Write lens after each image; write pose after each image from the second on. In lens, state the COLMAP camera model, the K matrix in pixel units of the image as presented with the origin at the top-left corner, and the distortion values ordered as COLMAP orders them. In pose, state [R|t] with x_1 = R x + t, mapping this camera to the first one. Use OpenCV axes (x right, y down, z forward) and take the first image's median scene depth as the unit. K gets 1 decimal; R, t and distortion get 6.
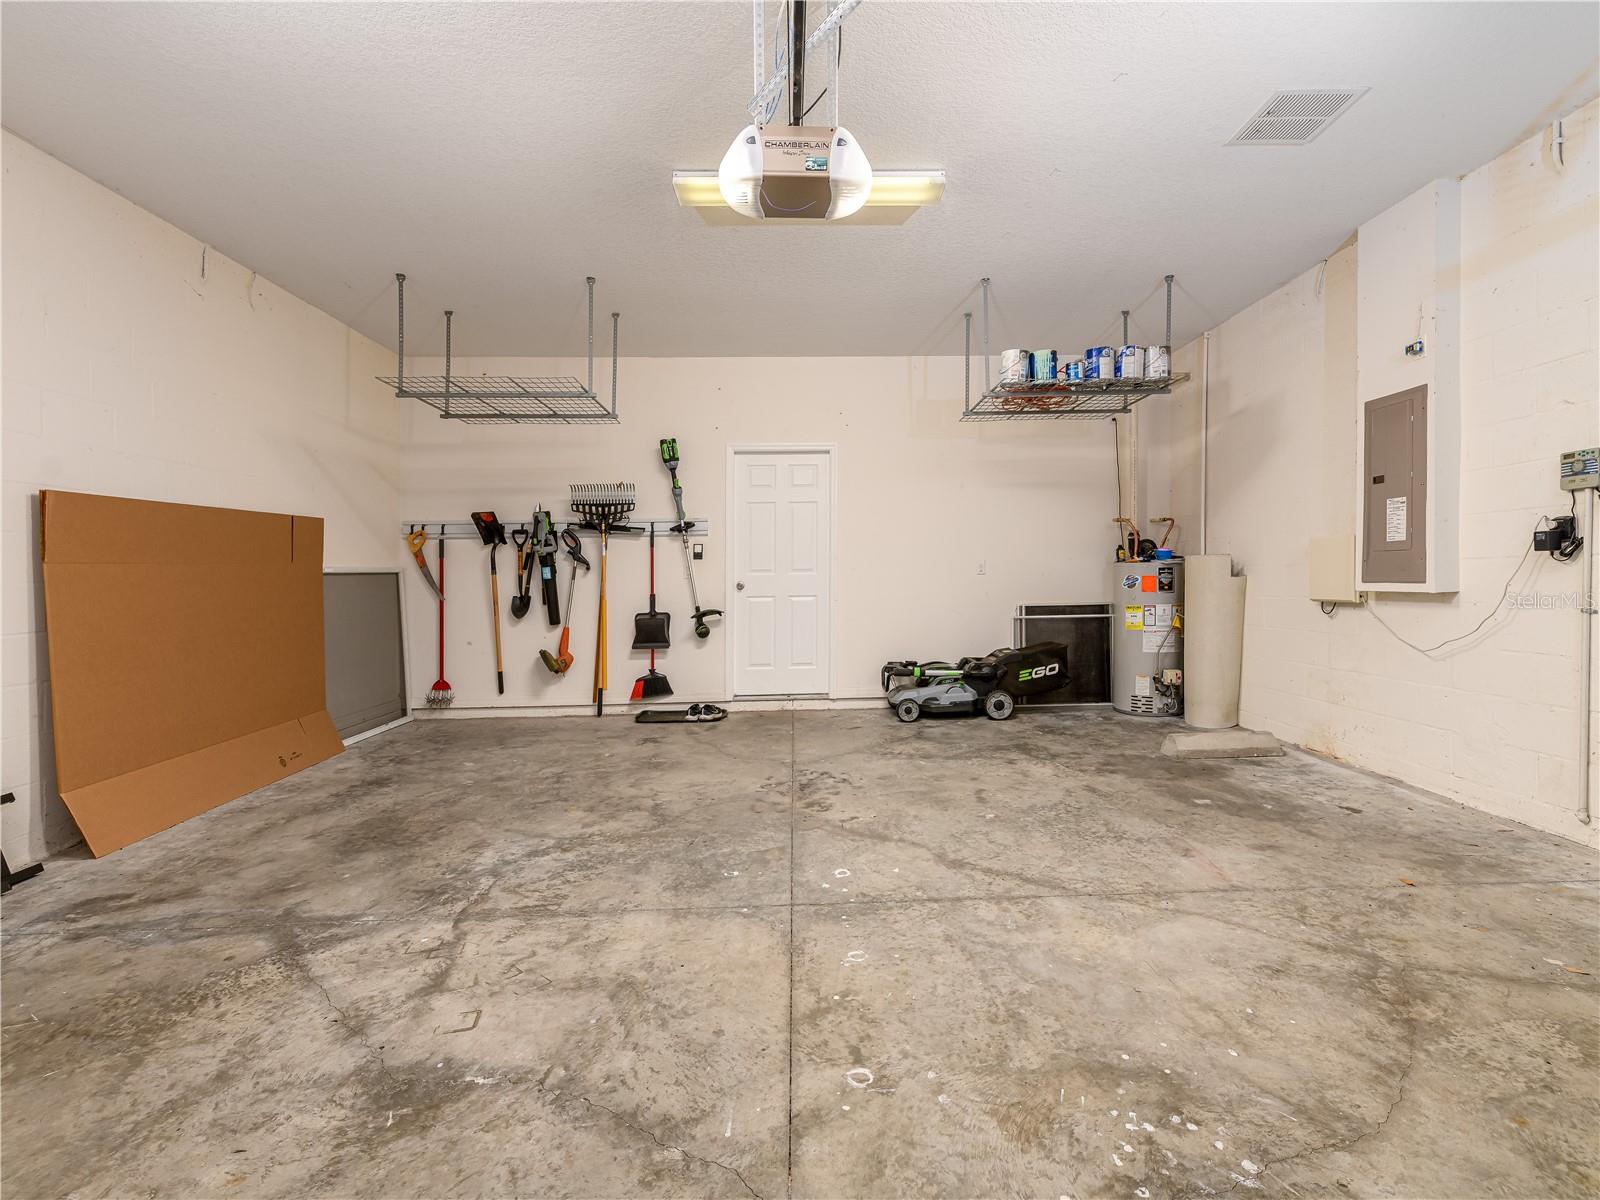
lens RADIAL K [[708.3, 0, 804.0], [0, 708.3, 592.0], [0, 0, 1]] dist [0.008691, -0.000874]
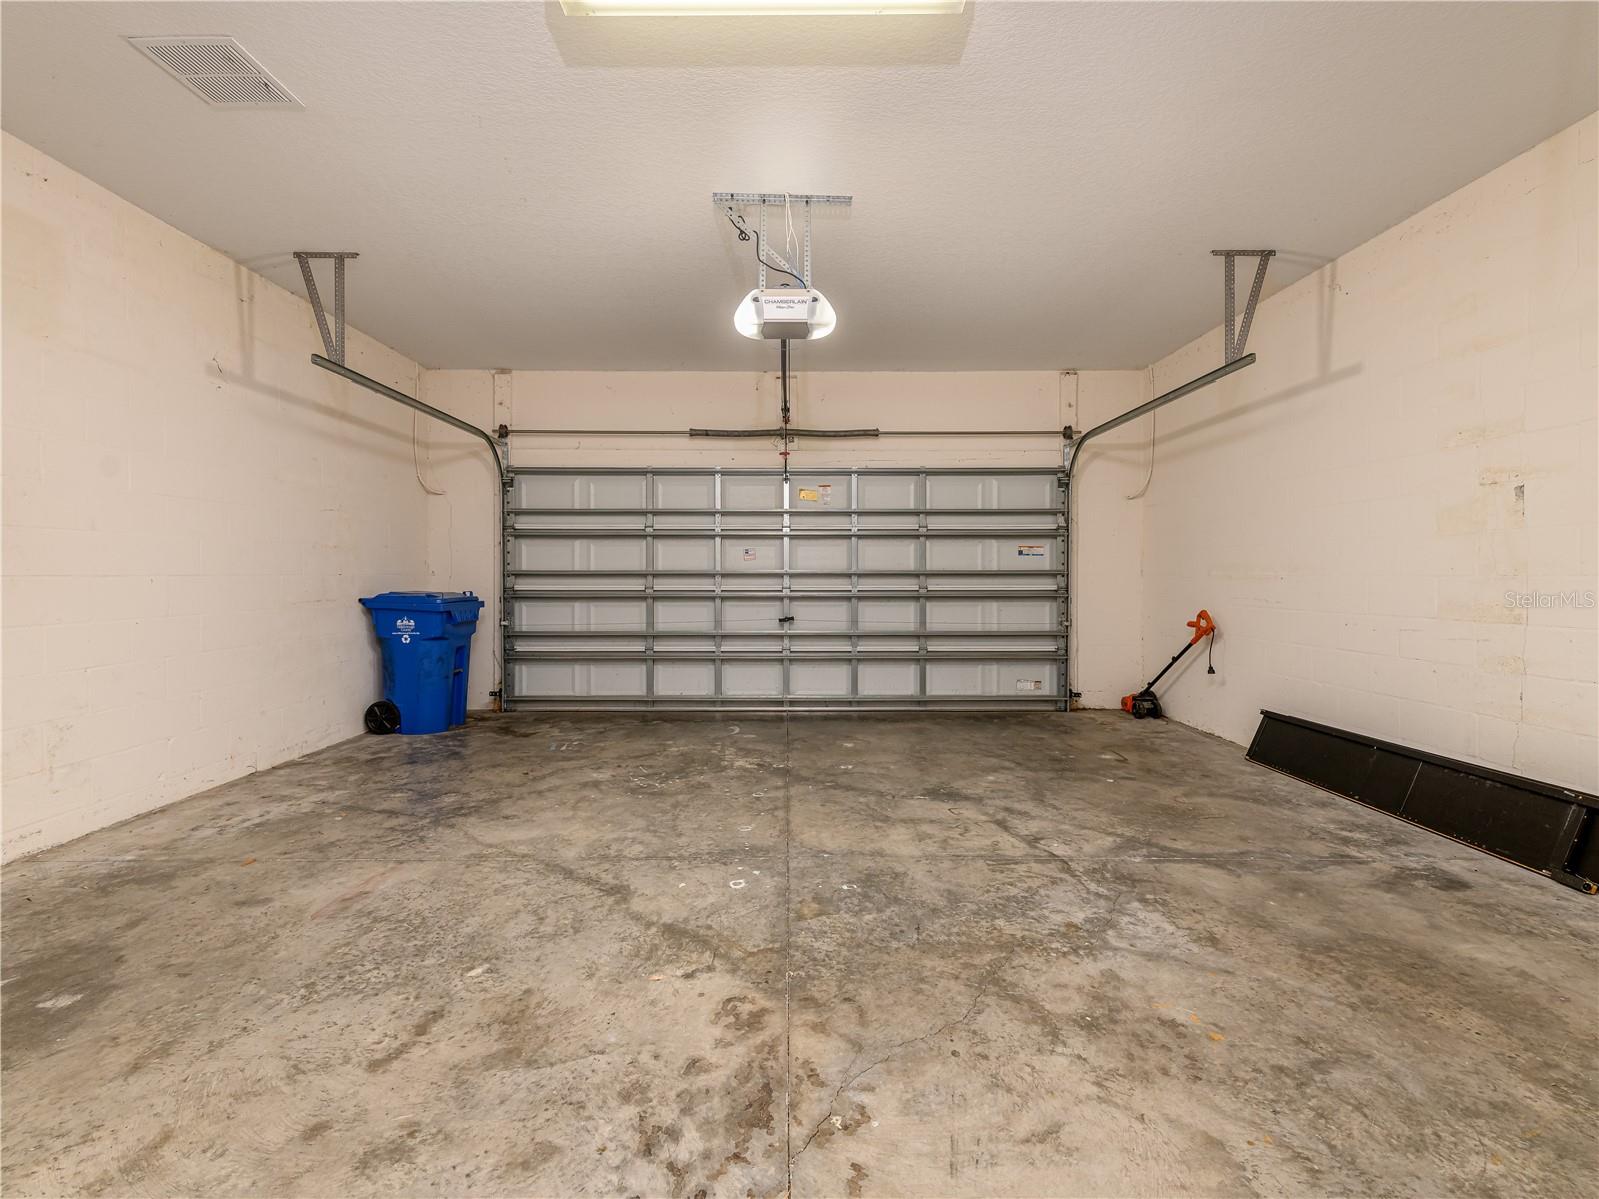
lens RADIAL K [[707.9, 0, 803.5], [0, 707.9, 591.5], [0, 0, 1]] dist [0.008691, -0.000874]
pose [[-0.999794, 0.018217, -0.008959, -0.039870], [0.017800, 0.998844, 0.044653, -0.060960], [0.009762, 0.044485, -0.998962, 2.091402]]
